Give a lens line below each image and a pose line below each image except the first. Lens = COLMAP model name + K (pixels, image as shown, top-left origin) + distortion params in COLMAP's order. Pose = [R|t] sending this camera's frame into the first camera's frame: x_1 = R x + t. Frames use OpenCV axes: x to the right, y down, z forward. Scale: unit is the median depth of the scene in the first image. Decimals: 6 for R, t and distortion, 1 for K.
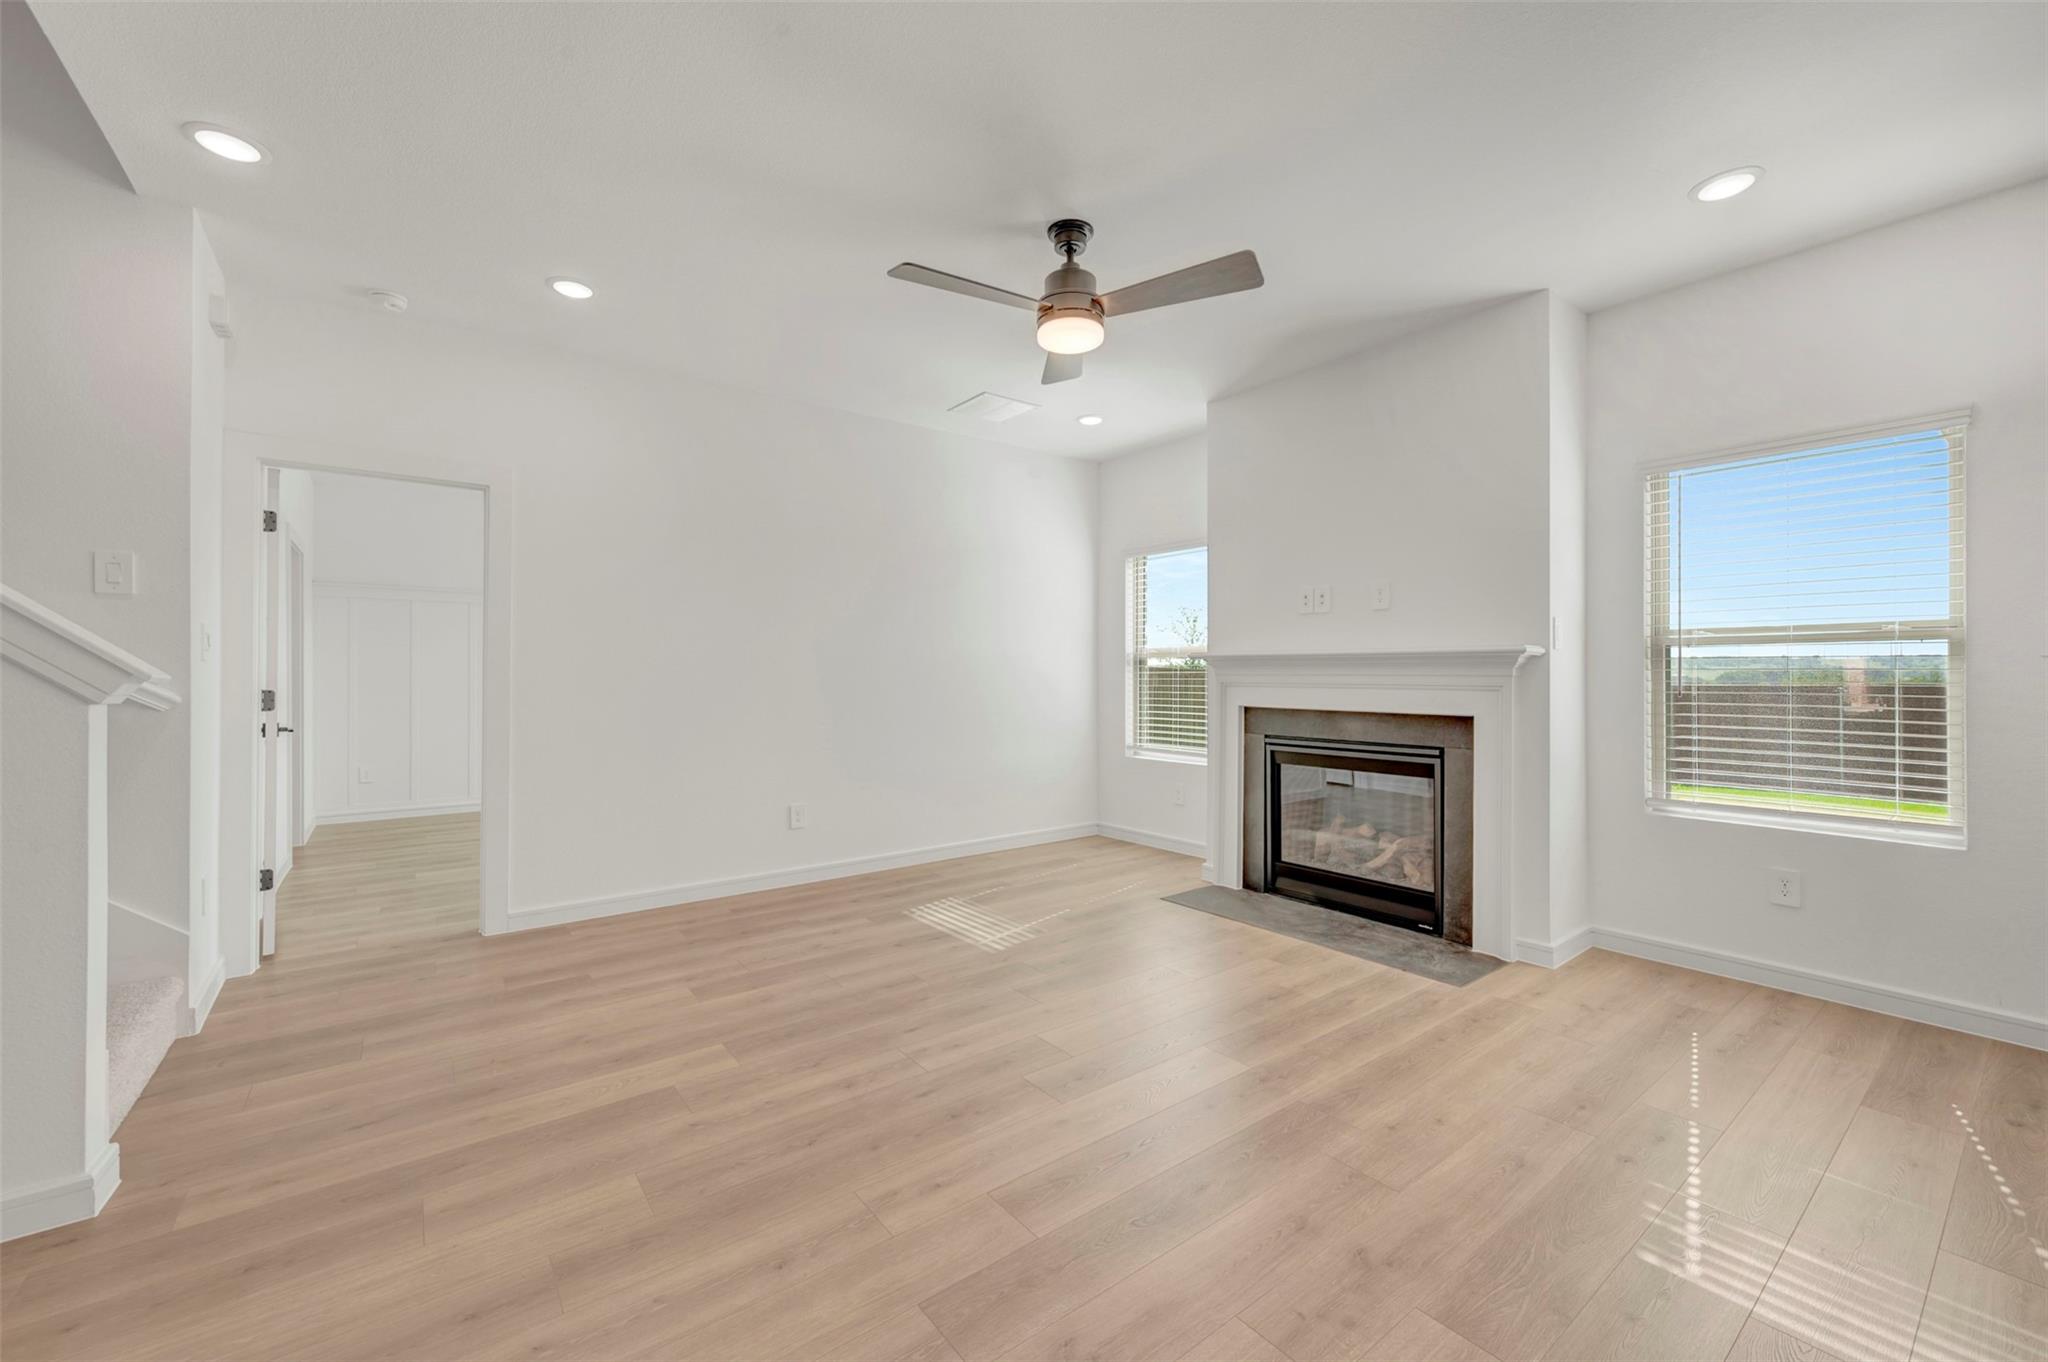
lens RADIAL K [[808.3, 0, 1028.0], [0, 808.3, 670.0], [0, 0, 1]] dist [-0.001723, 0.000506]
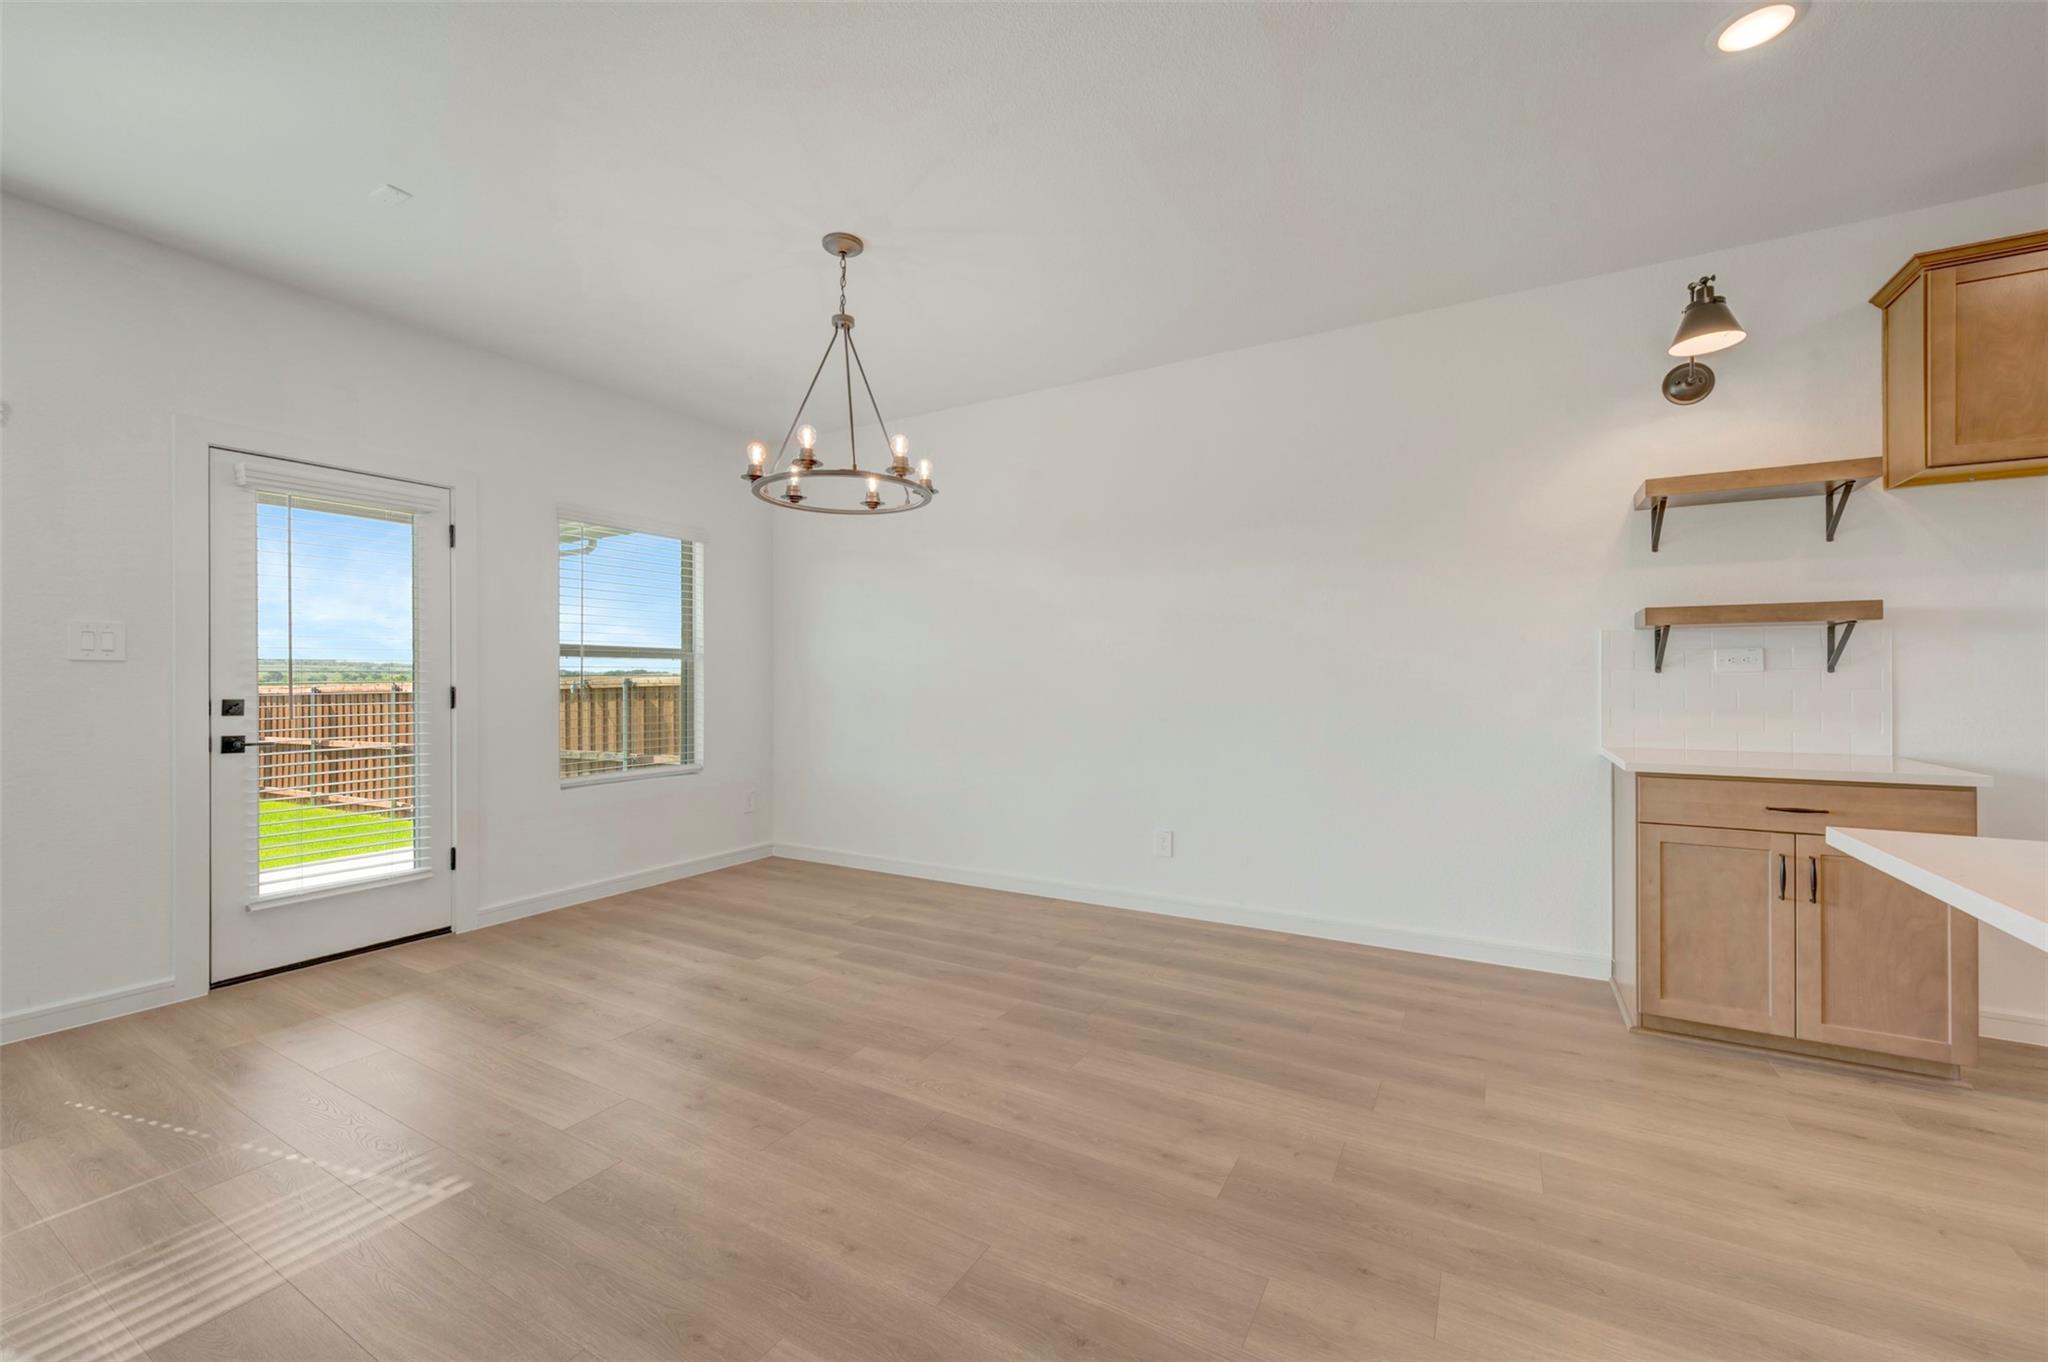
lens RADIAL K [[808.3, 0, 1033.8], [0, 808.3, 682.6], [0, 0, 1]] dist [-0.001723, 0.000506]
pose [[-0.386087, -0.008871, 0.922420, -0.158442], [-0.013715, 0.999898, 0.003875, -0.006805], [-0.922360, -0.011155, -0.386169, 0.166325]]
